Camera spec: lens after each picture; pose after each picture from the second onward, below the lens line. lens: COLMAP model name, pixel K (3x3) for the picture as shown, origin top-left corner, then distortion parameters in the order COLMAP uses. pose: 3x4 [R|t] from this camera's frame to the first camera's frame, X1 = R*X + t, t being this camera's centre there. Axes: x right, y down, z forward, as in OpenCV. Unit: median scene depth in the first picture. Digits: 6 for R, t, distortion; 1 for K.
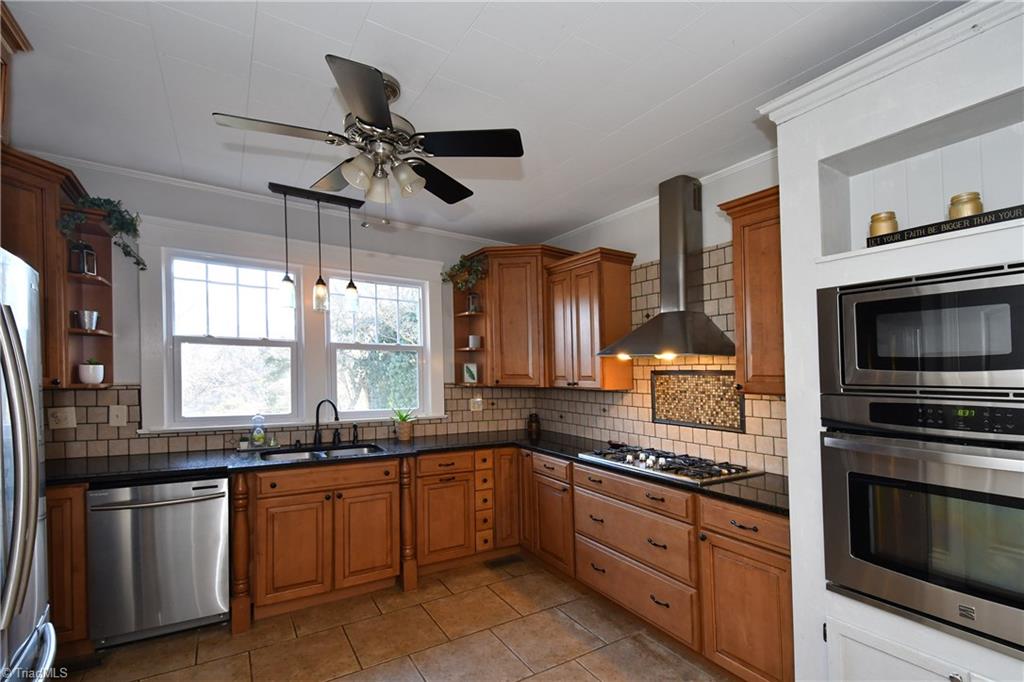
lens RADIAL K [[446.7, 0, 512.1], [0, 446.7, 355.4], [0, 0, 1]] dist [-0.001738, -0.000311]
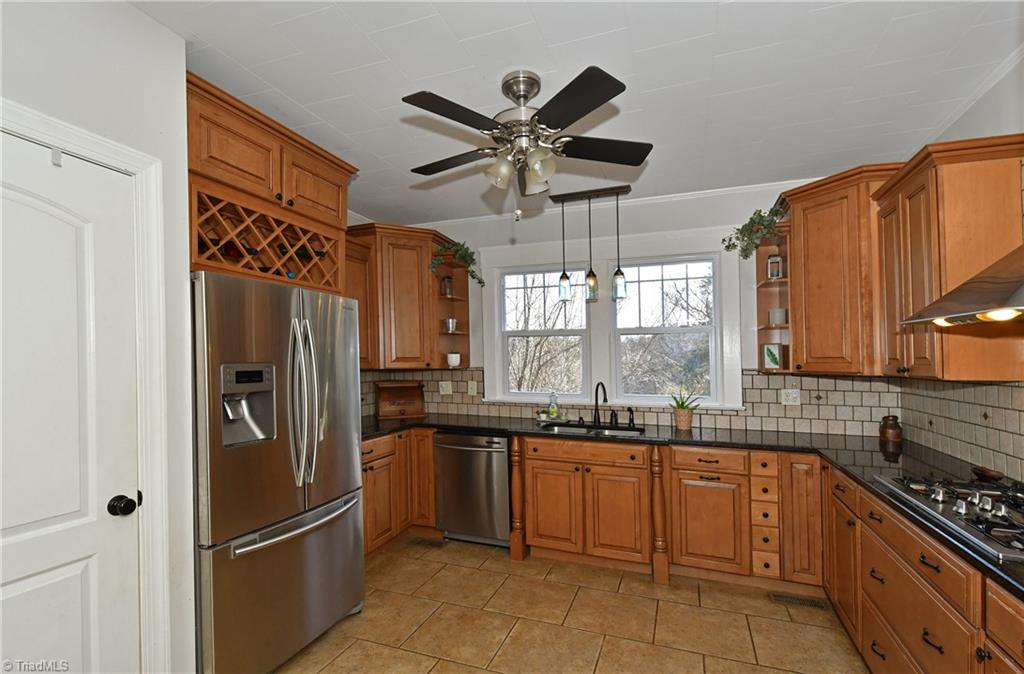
lens RADIAL K [[461.2, 0, 512.7], [0, 461.2, 360.3], [0, 0, 1]] dist [0.002033, -0.000200]
pose [[0.601610, -0.008057, -0.798749, 0.360147], [0.037134, 0.999150, 0.017890, 0.018226], [0.797926, -0.040424, 0.601398, 0.167262]]
